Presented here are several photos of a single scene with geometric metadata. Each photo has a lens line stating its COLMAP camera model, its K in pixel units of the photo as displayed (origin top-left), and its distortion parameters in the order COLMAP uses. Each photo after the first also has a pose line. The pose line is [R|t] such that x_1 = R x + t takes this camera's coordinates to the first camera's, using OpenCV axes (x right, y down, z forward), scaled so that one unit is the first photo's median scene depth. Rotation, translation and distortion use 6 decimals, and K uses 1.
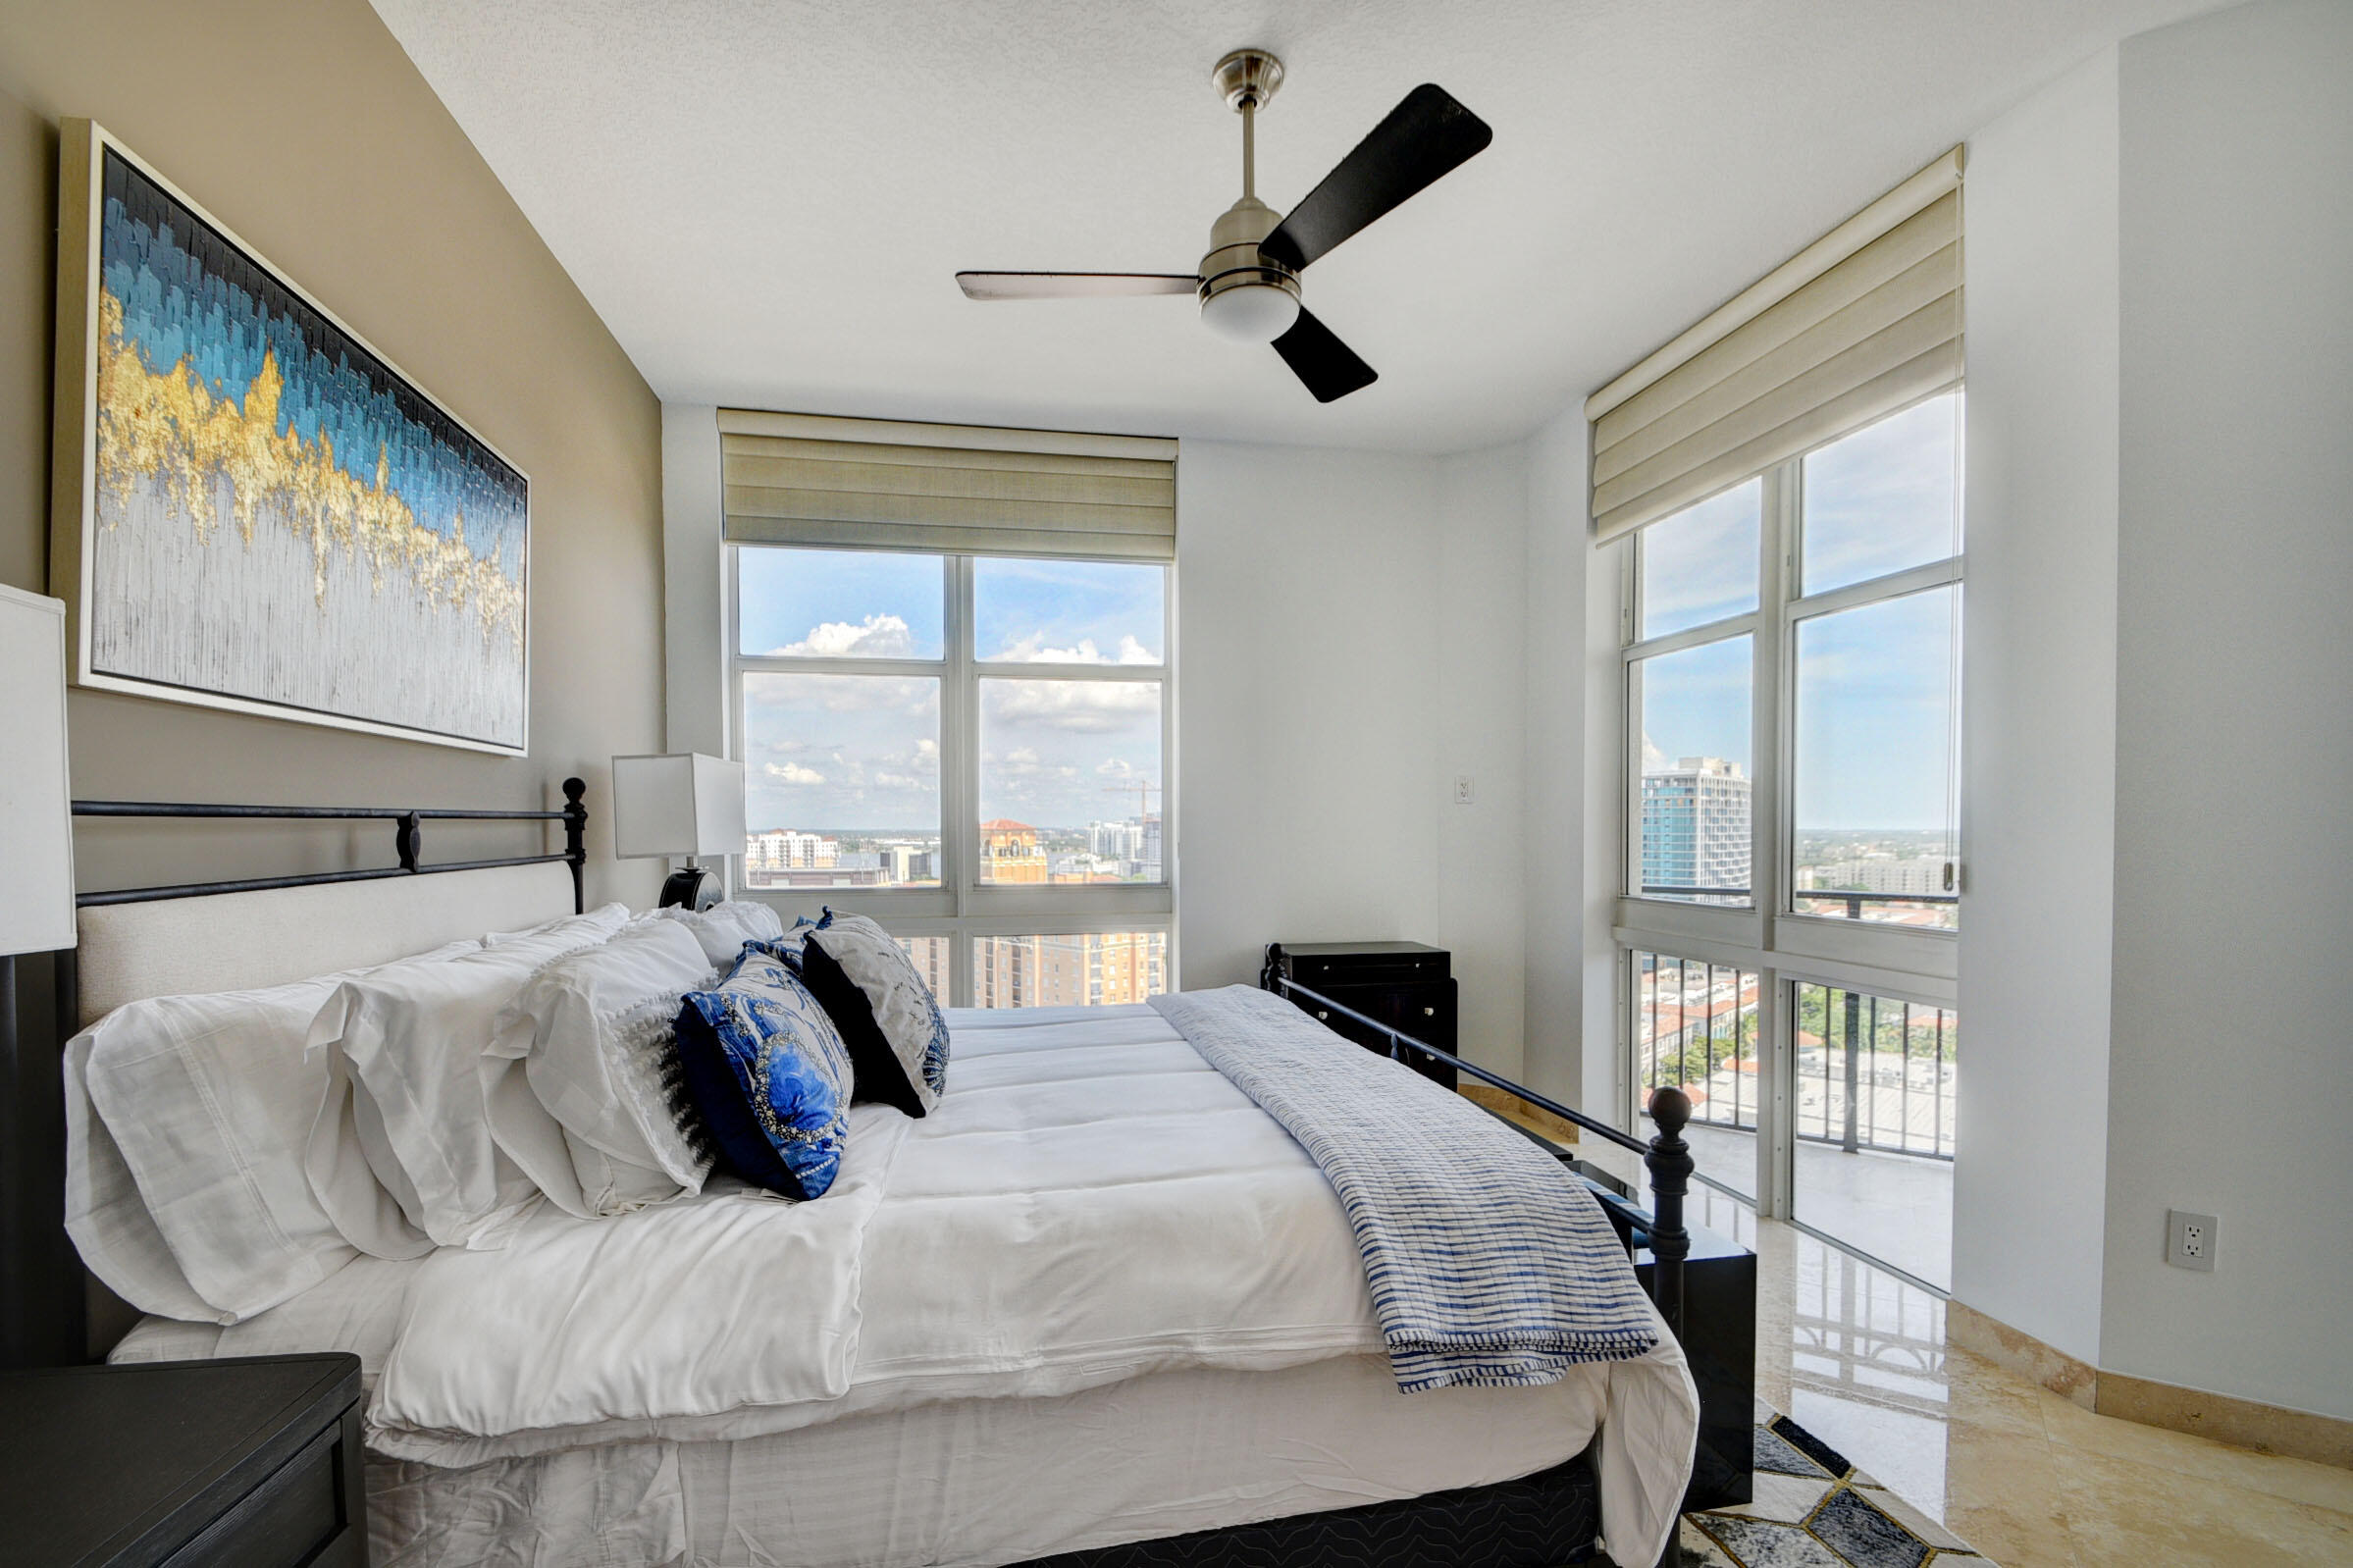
lens RADIAL K [[1044.0, 0, 1163.7], [0, 1044.0, 847.2], [0, 0, 1]] dist [0.012725, -0.011436]
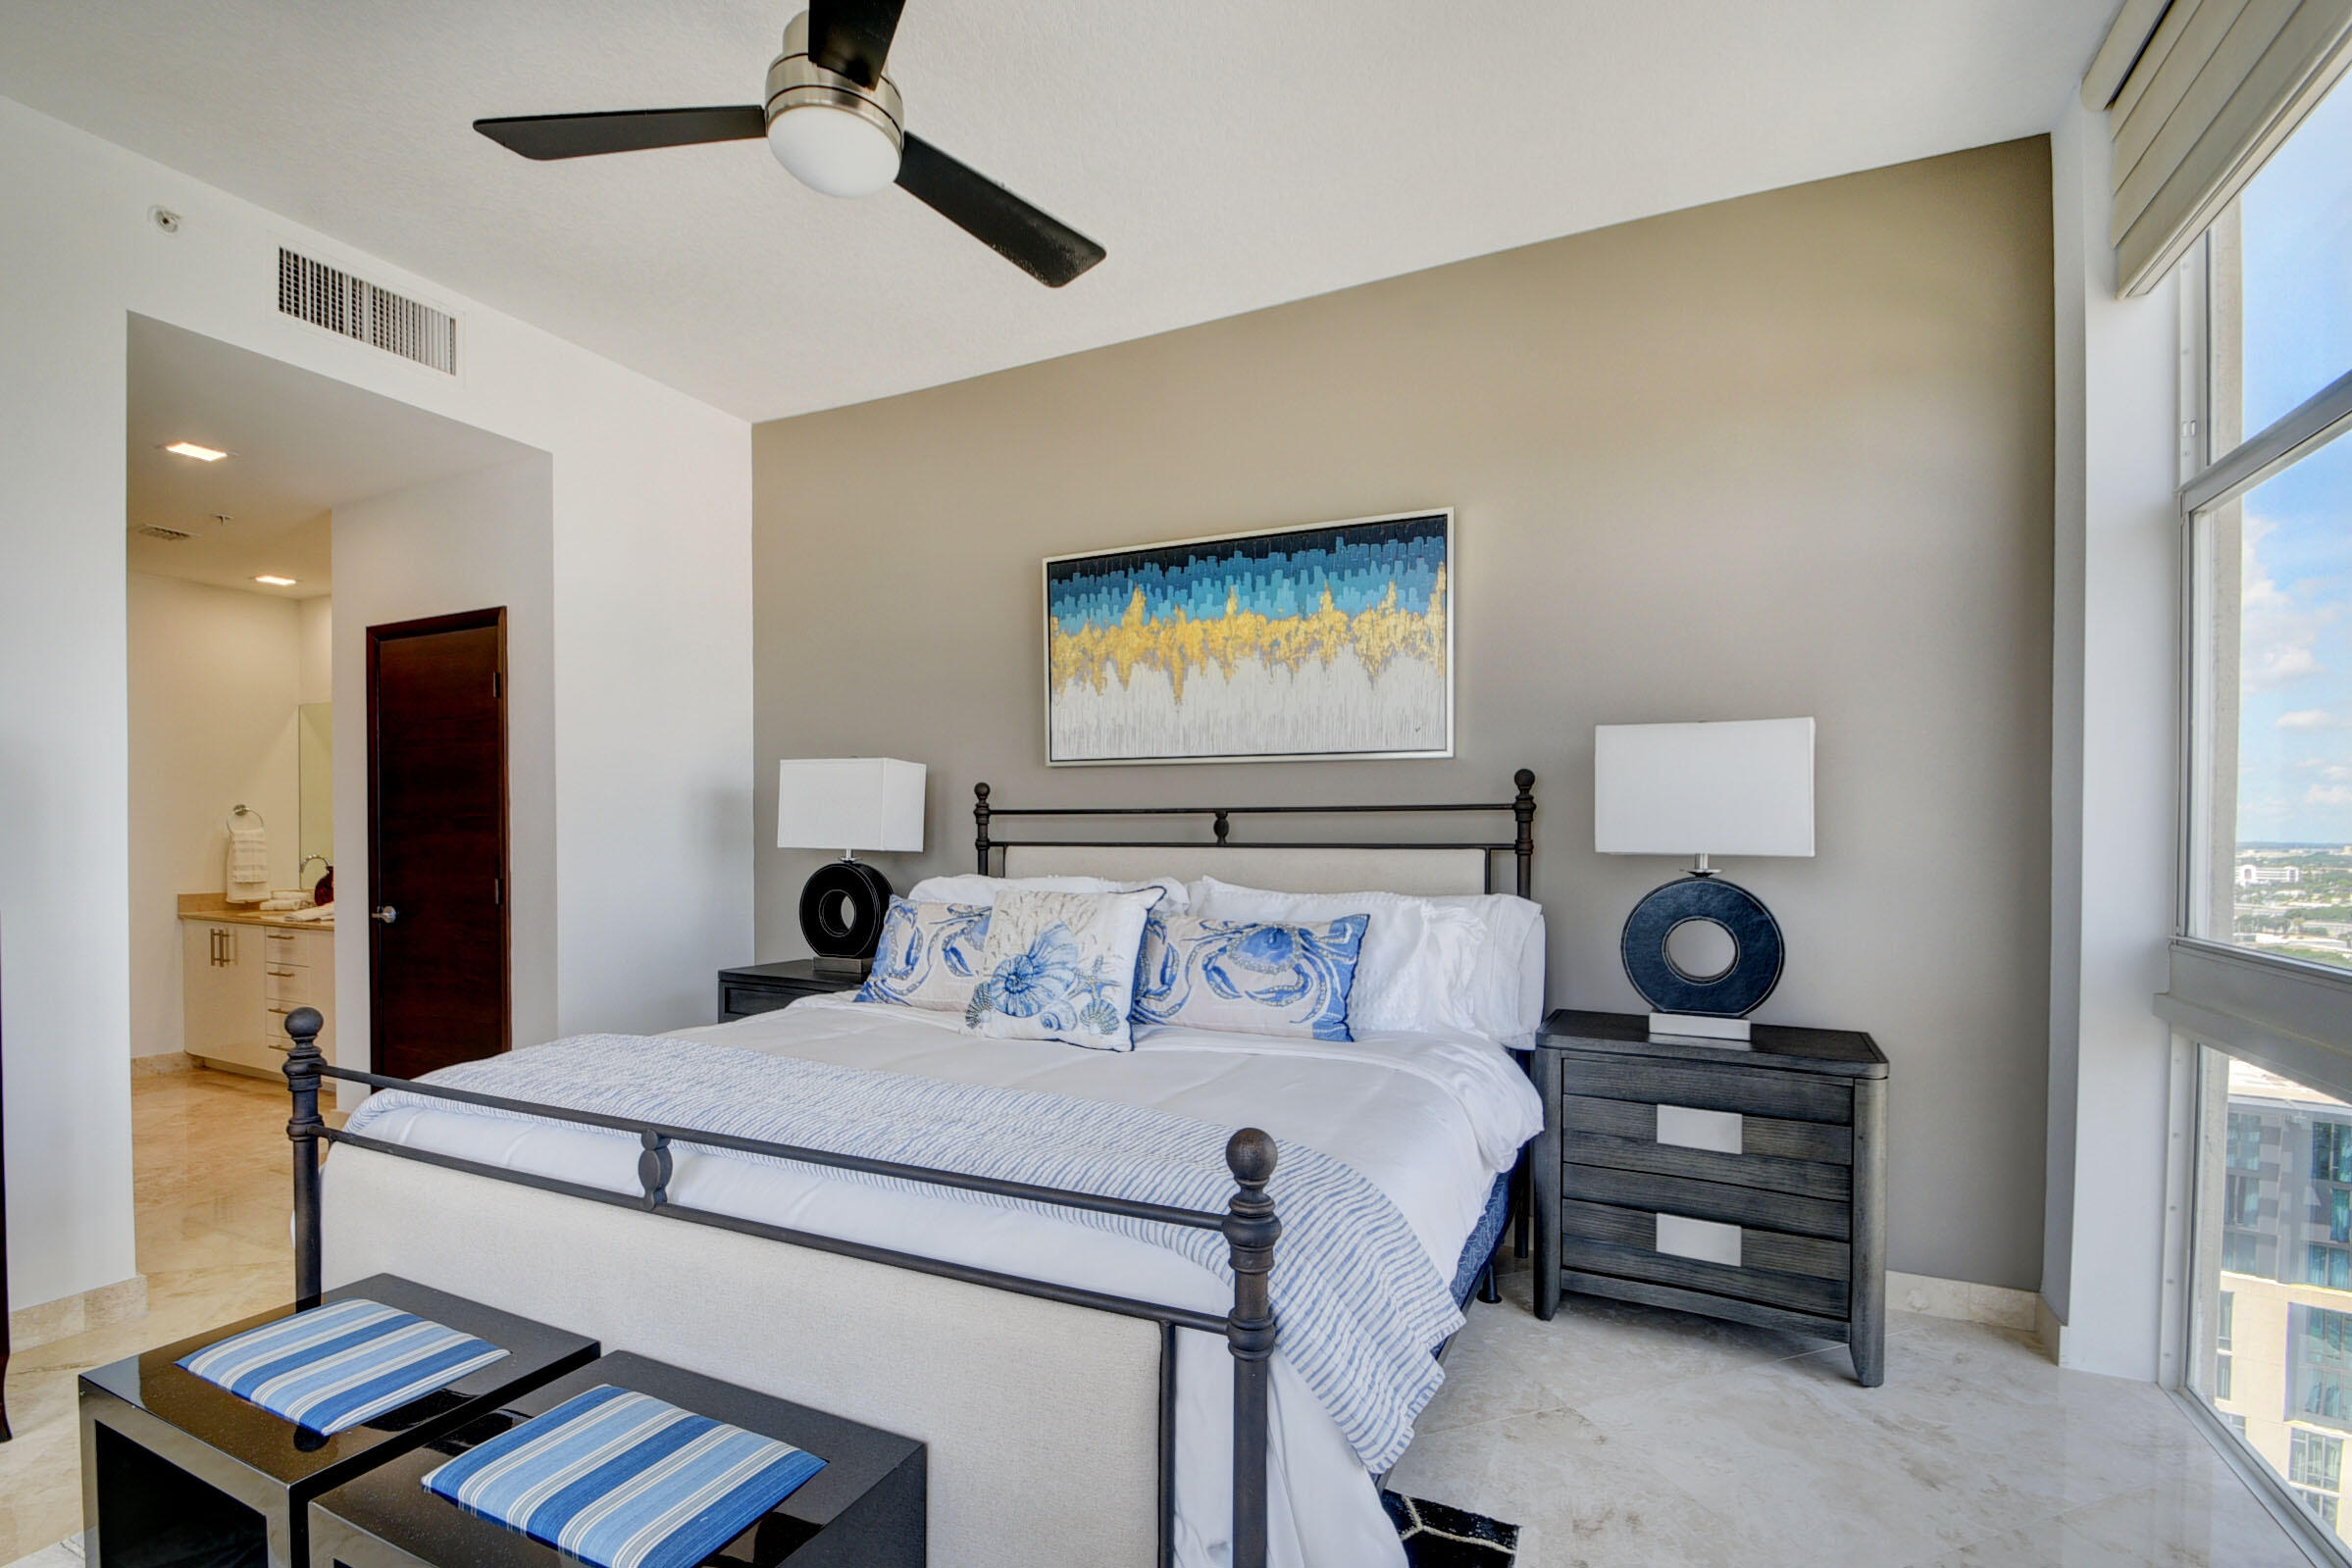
lens RADIAL K [[1043.5, 0, 1163.2], [0, 1043.5, 847.1], [0, 0, 1]] dist [0.012725, -0.011436]
pose [[-0.589412, 0.012511, -0.807736, 0.760928], [-0.018295, 0.999417, 0.028829, -0.023011], [0.807625, 0.031770, -0.588840, 2.199150]]
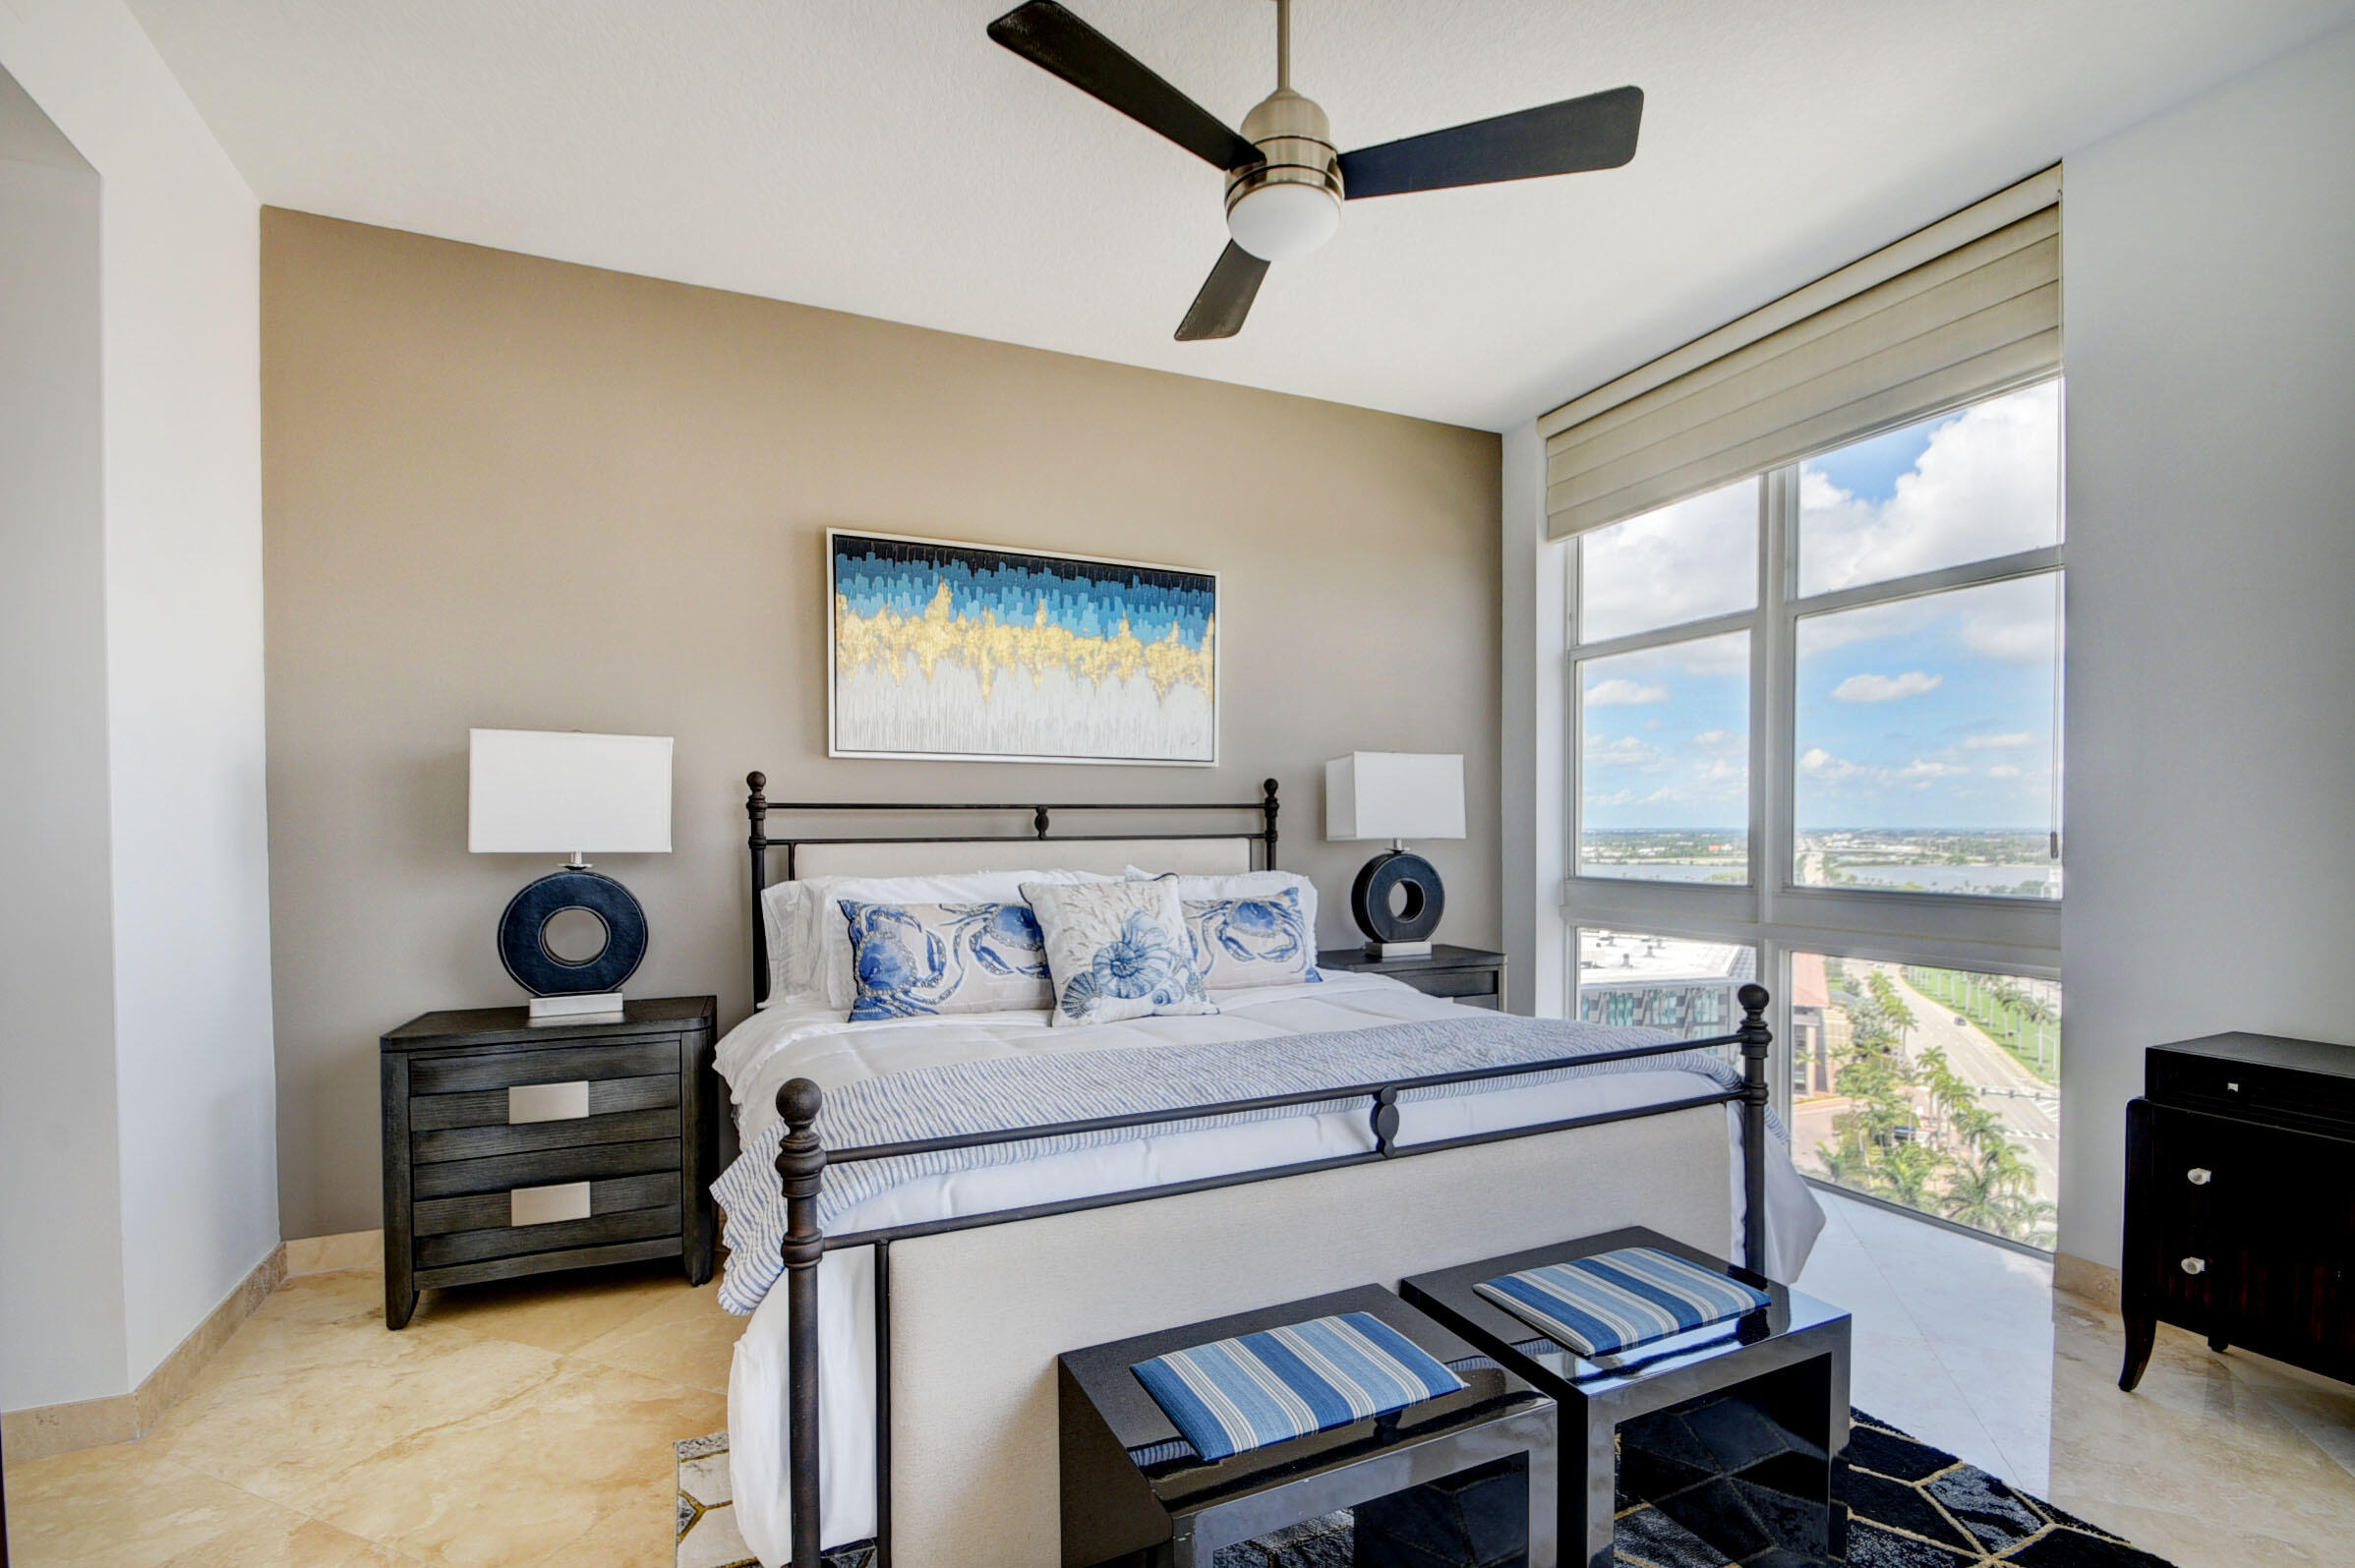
lens RADIAL K [[1034.9, 0, 1167.4], [0, 1034.9, 852.5], [0, 0, 1]] dist [0.000336, -0.010822]
pose [[0.235034, 0.024400, -0.971681, 1.199707], [-0.015073, 0.999656, 0.021457, 0.005811], [0.971870, 0.009604, 0.235321, 0.925293]]
